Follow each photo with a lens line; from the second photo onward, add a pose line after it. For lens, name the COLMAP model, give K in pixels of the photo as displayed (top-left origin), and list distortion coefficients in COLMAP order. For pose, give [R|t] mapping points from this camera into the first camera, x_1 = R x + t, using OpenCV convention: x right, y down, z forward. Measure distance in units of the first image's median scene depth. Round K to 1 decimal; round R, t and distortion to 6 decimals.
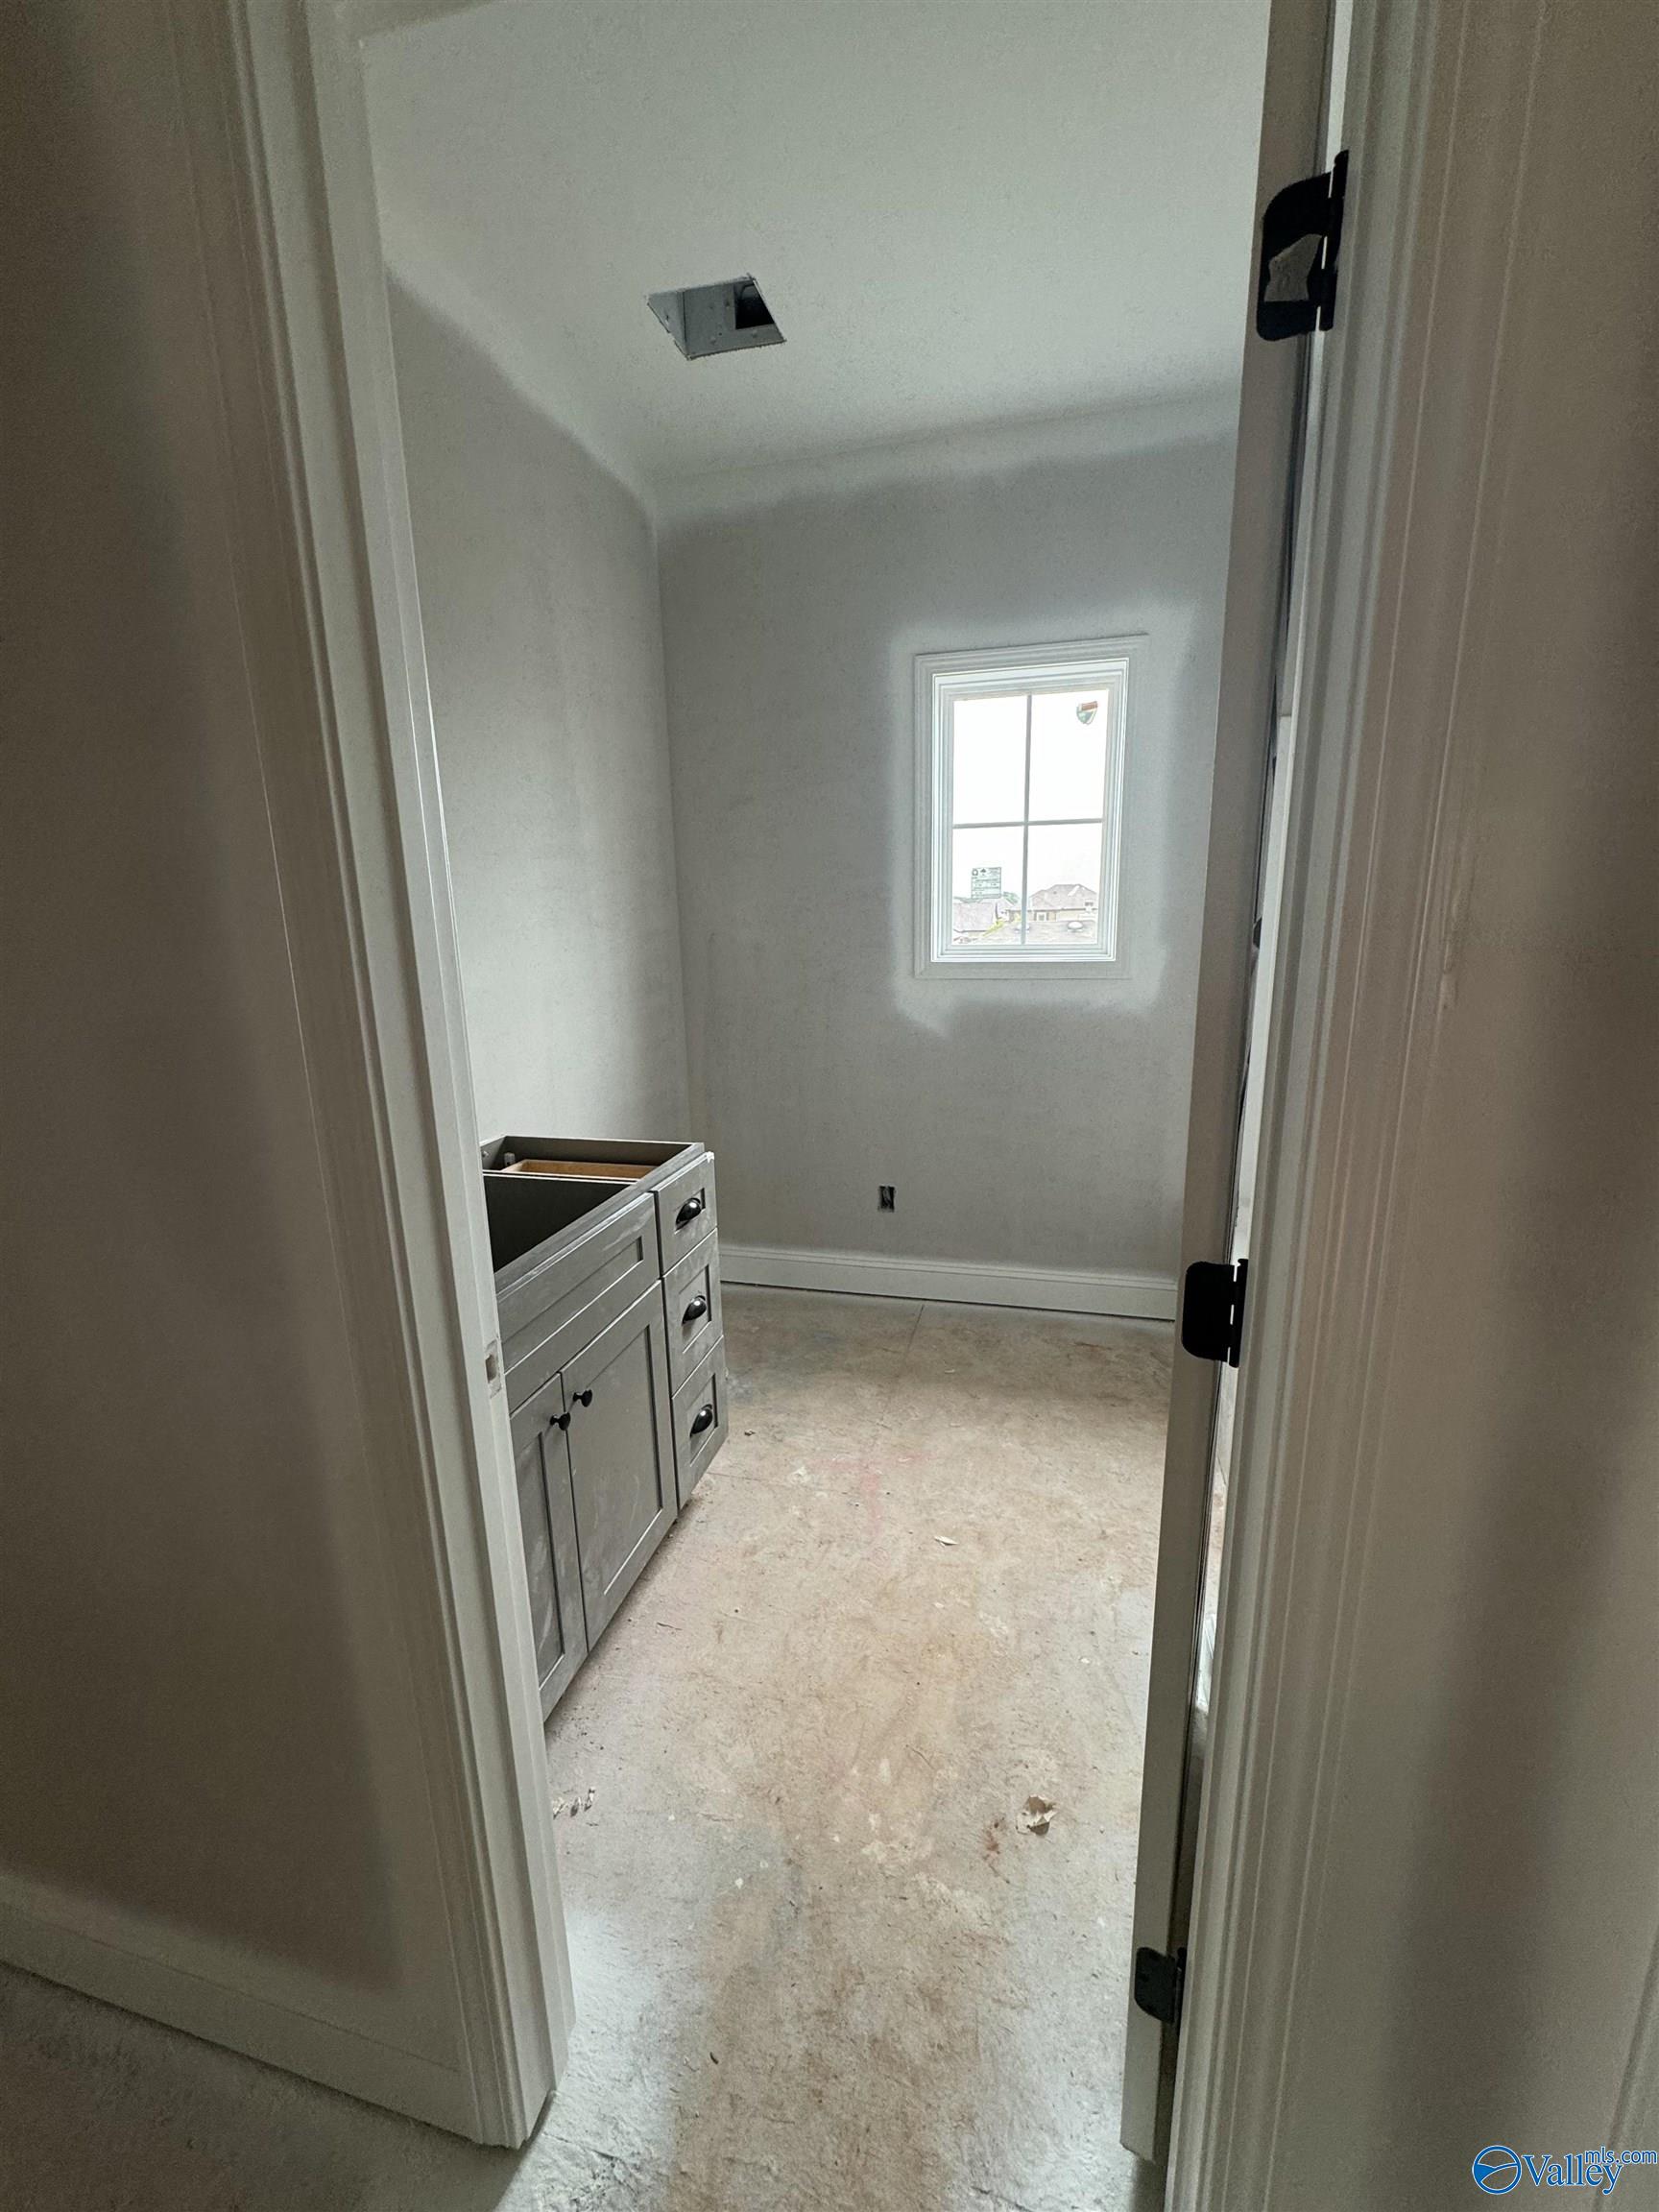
lens RADIAL K [[886.2, 0, 828.9], [0, 886.2, 1104.5], [0, 0, 1]] dist [0.002479, -0.000296]
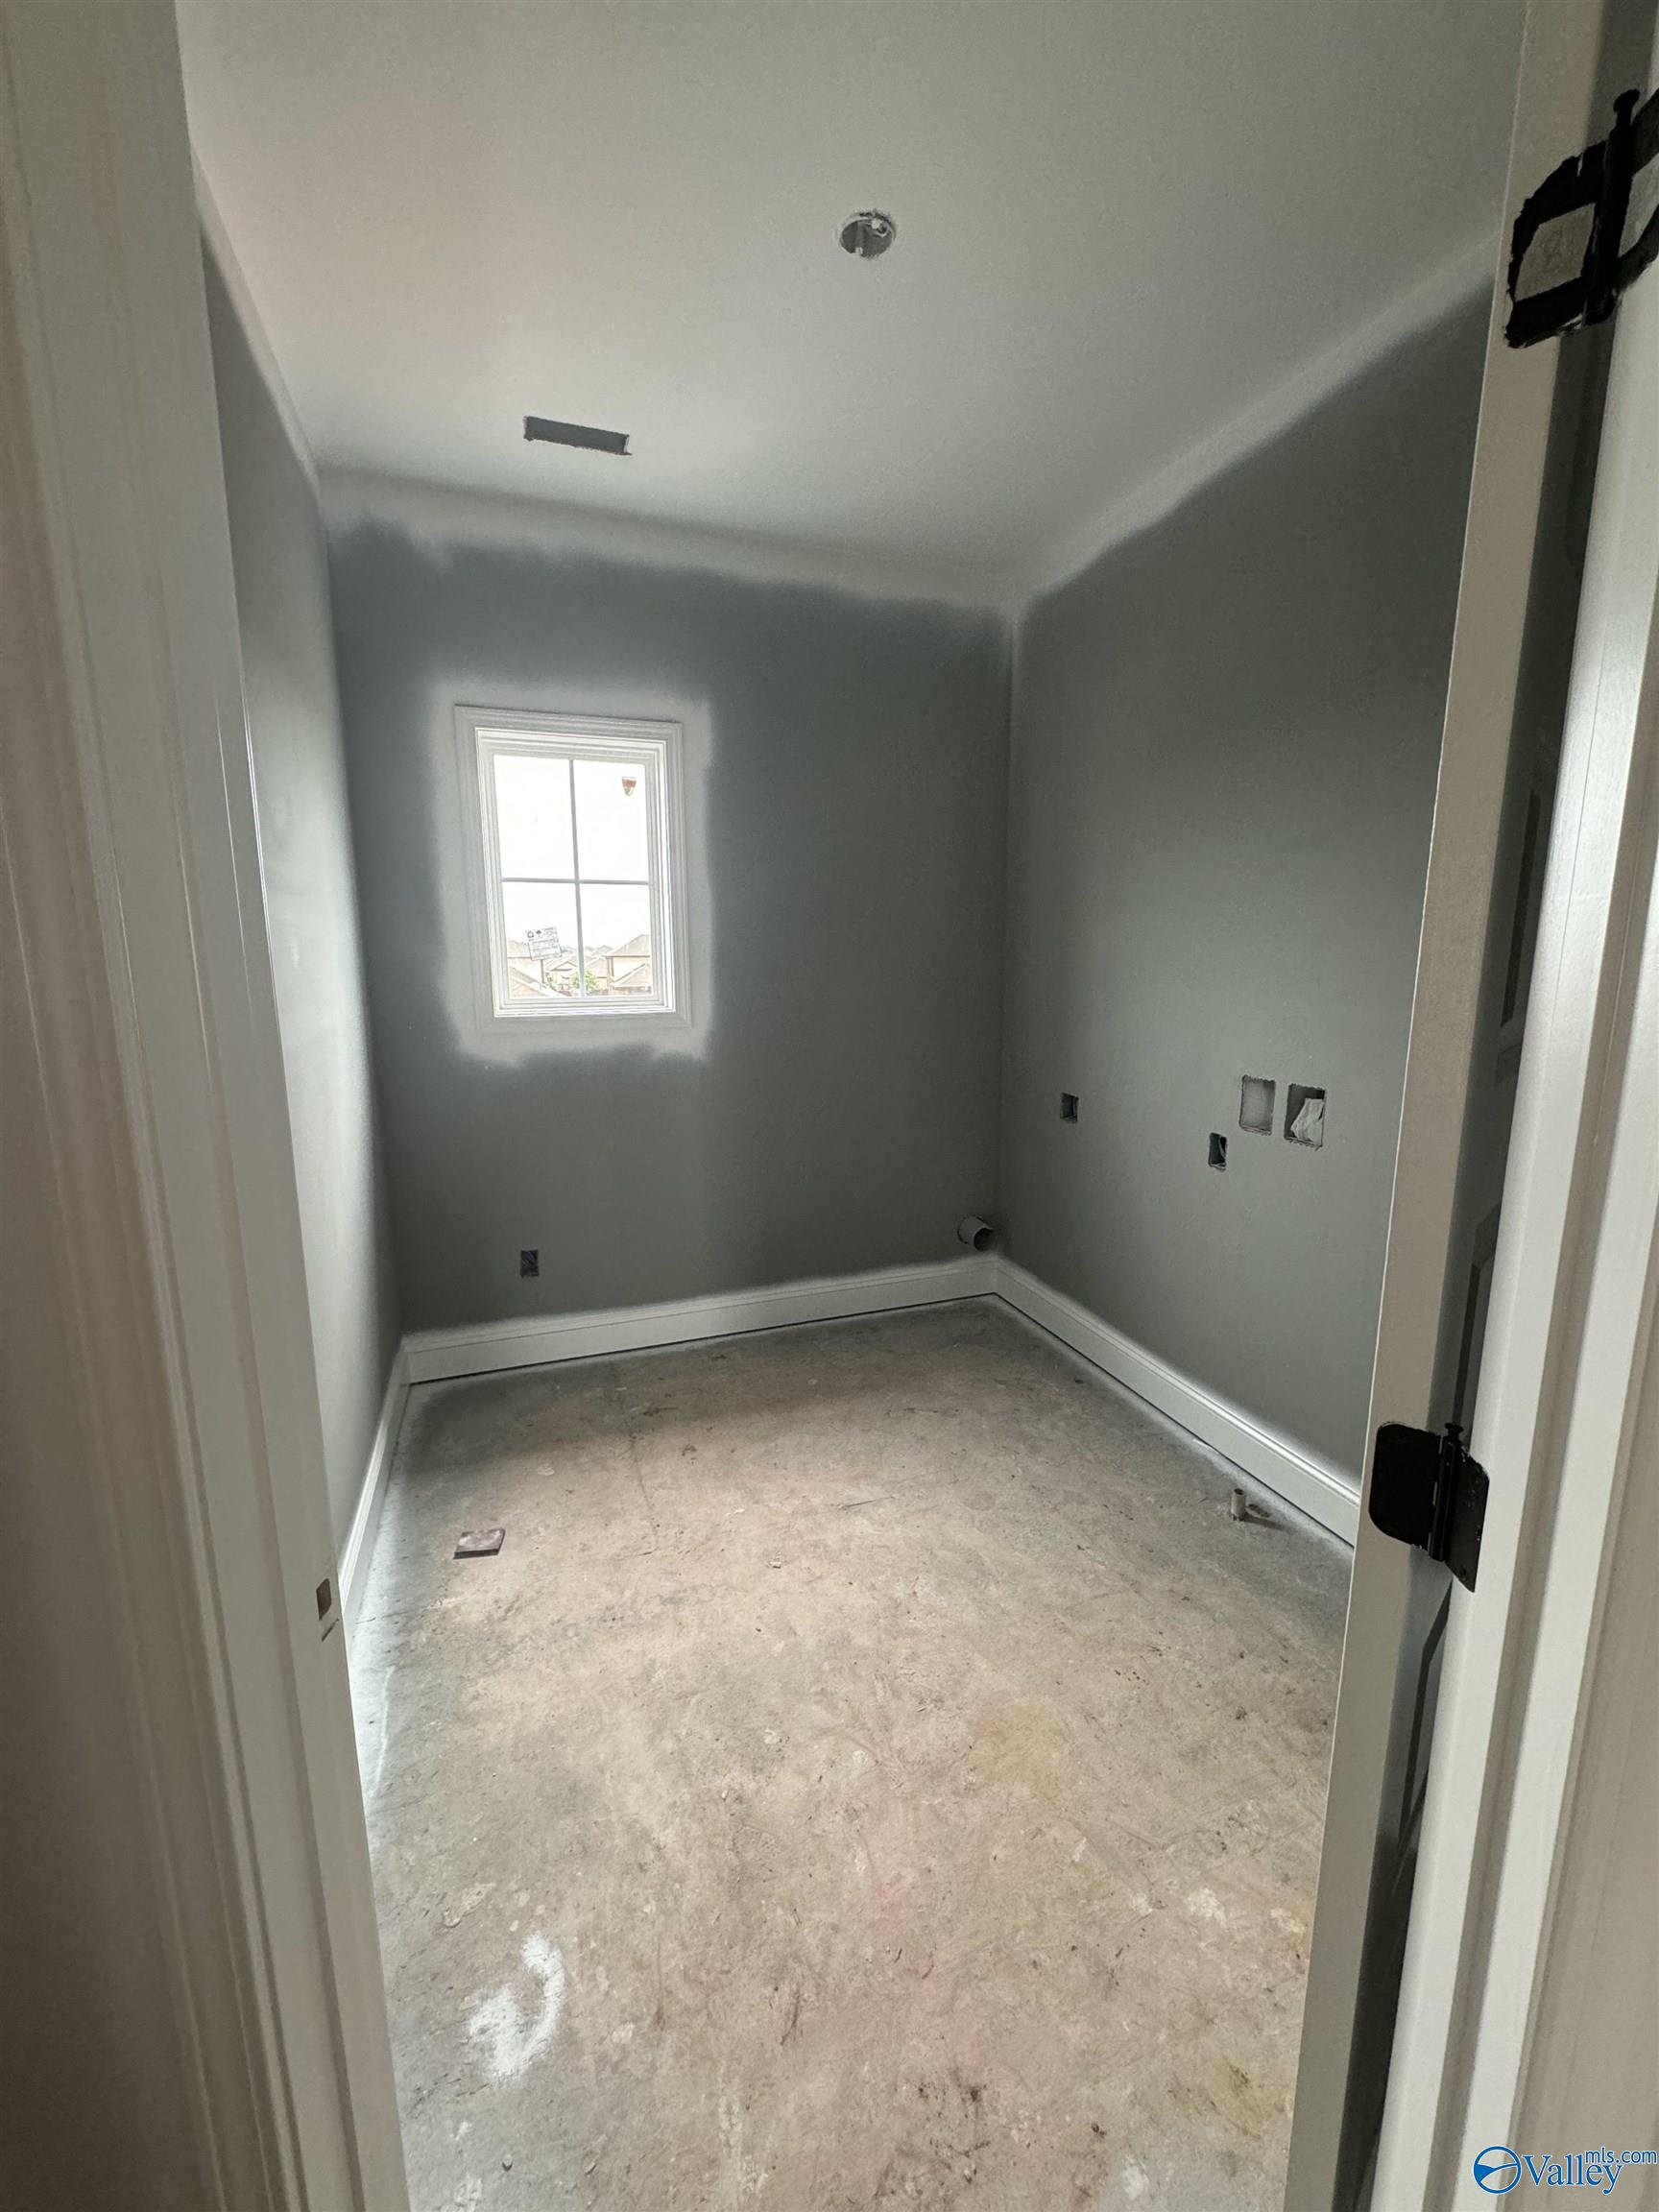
lens RADIAL K [[886.2, 0, 825.5], [0, 886.2, 1099.9], [0, 0, 1]] dist [0.002479, -0.000296]
pose [[0.823419, -0.079156, 0.561886, -0.329345], [0.110760, 0.993596, -0.022340, -0.022334], [-0.556519, 0.080630, 0.826913, 0.016063]]
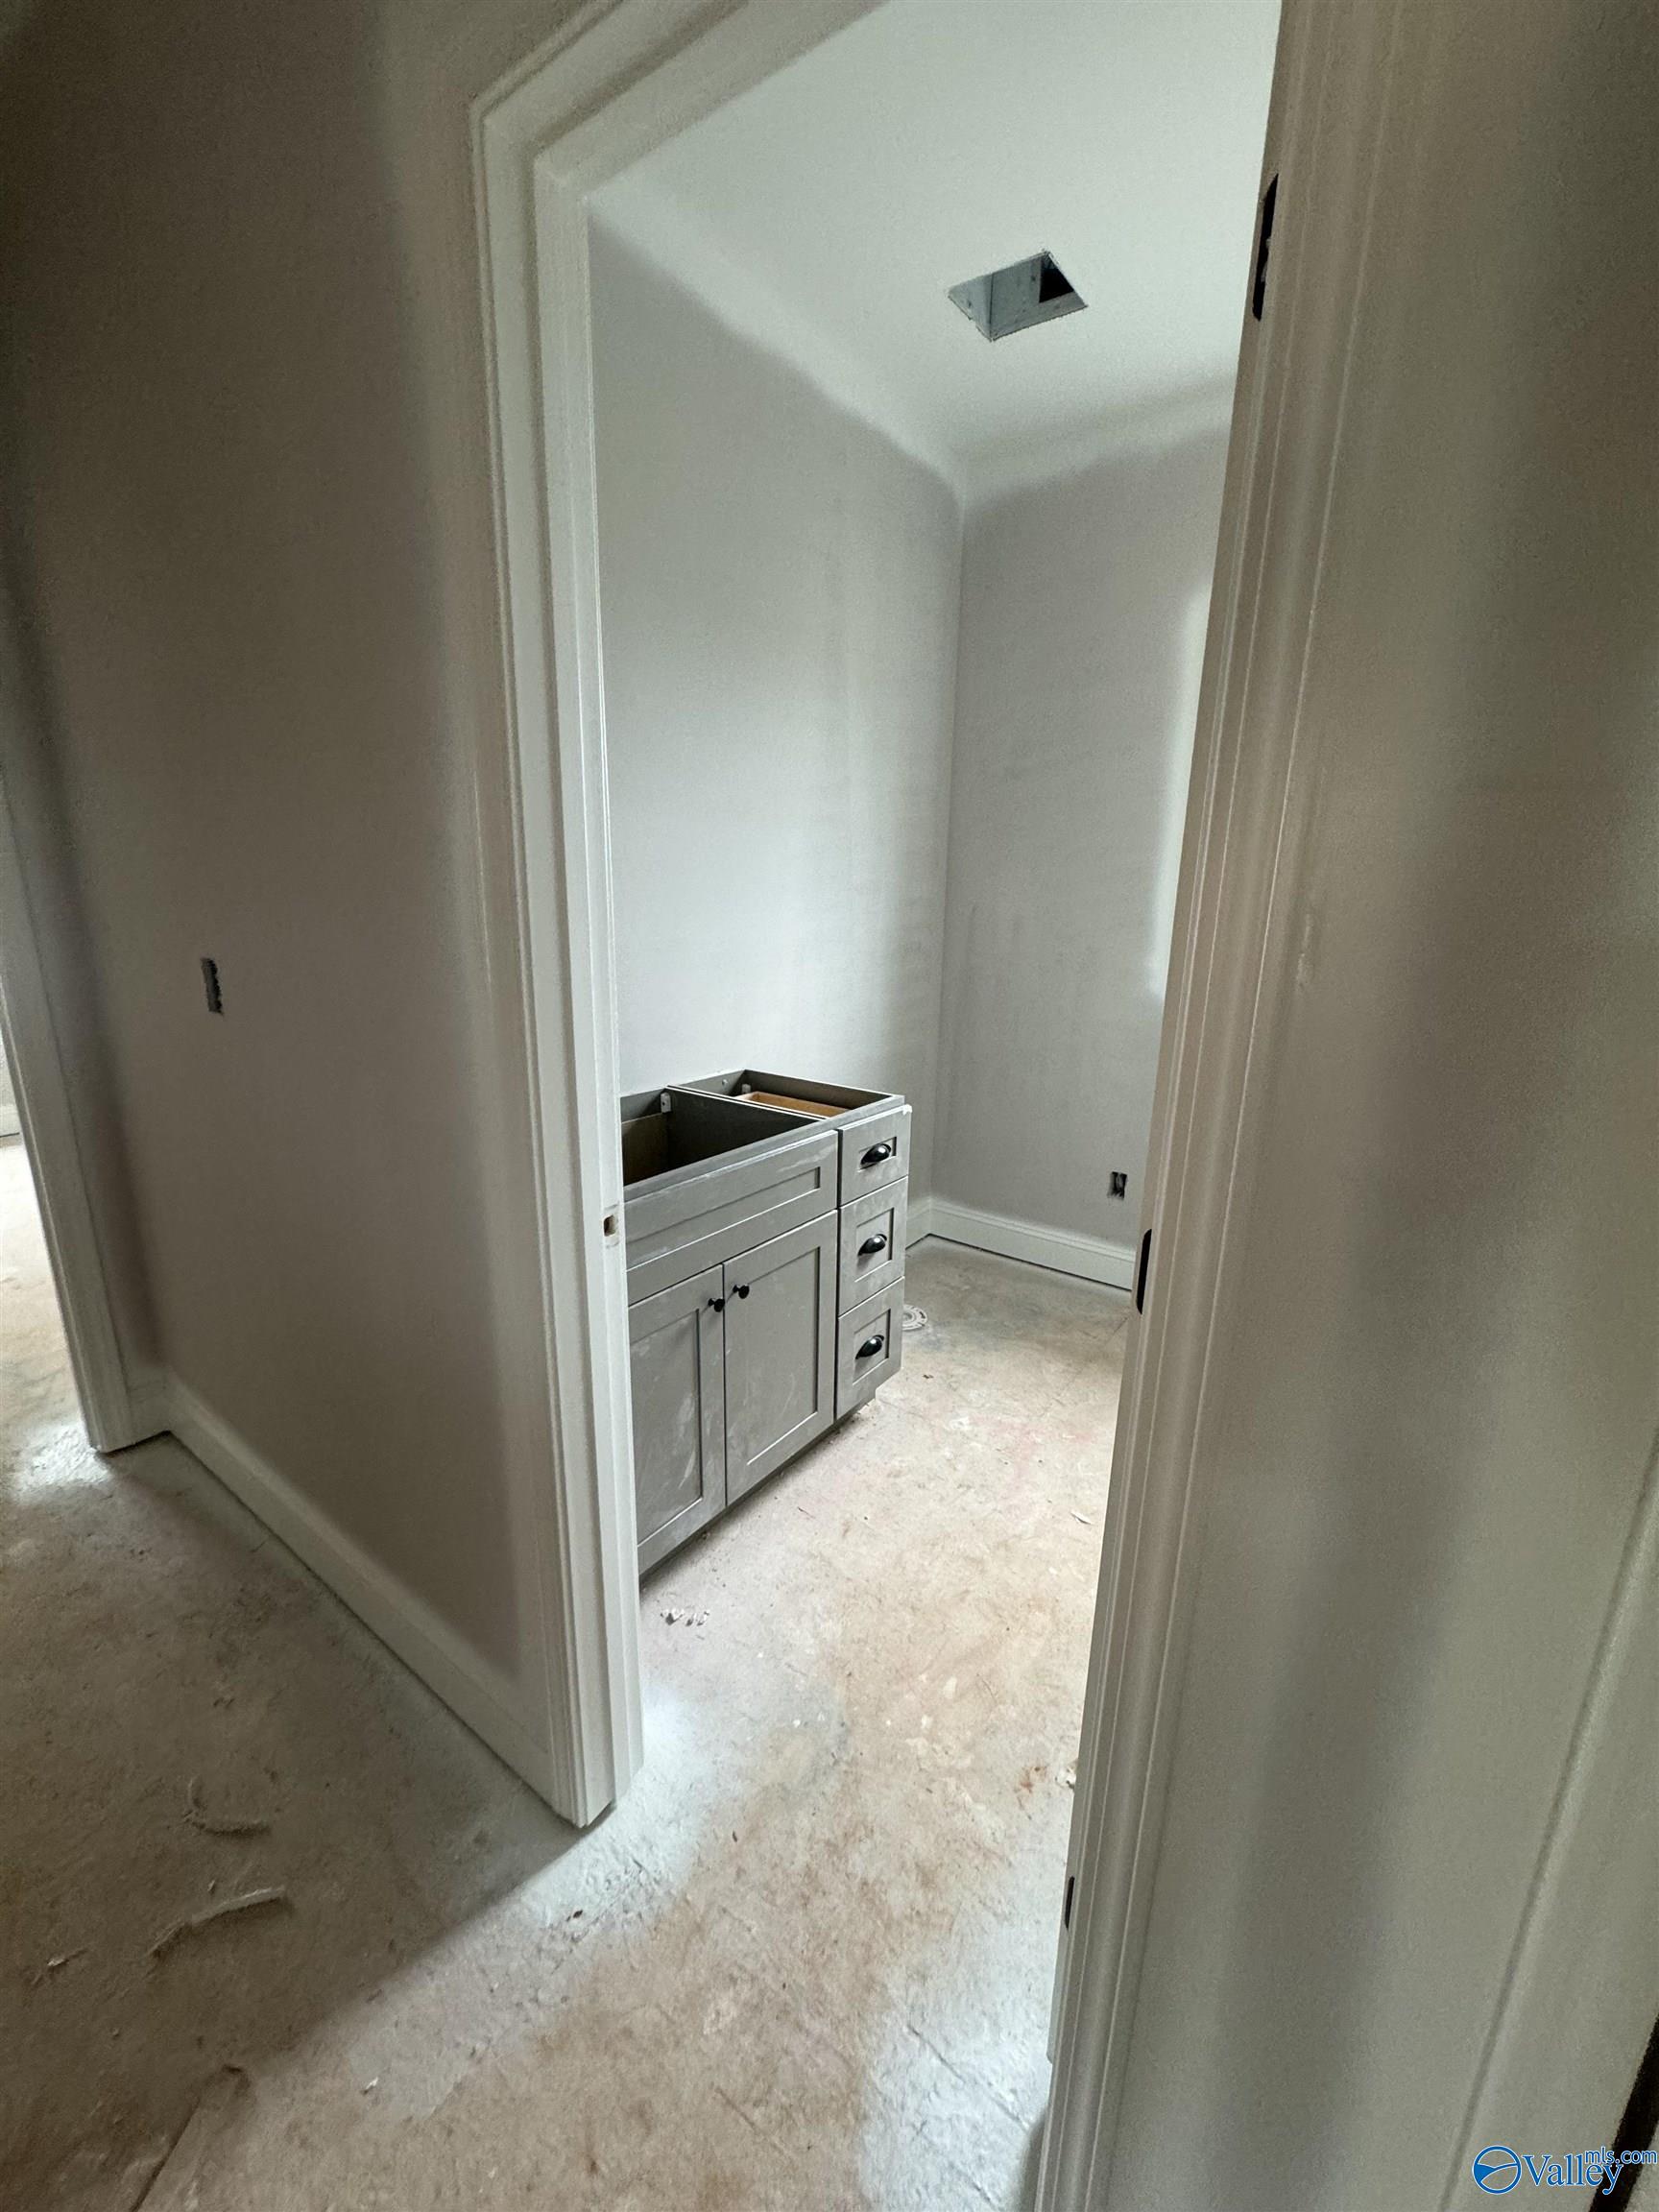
lens RADIAL K [[886.2, 0, 831.5], [0, 886.2, 1105.6], [0, 0, 1]] dist [0.002479, -0.000296]
pose [[0.927867, 0.130827, -0.349208, 0.170165], [-0.120043, 0.991382, 0.052449, 0.010061], [0.353061, -0.006745, 0.935576, -0.041751]]
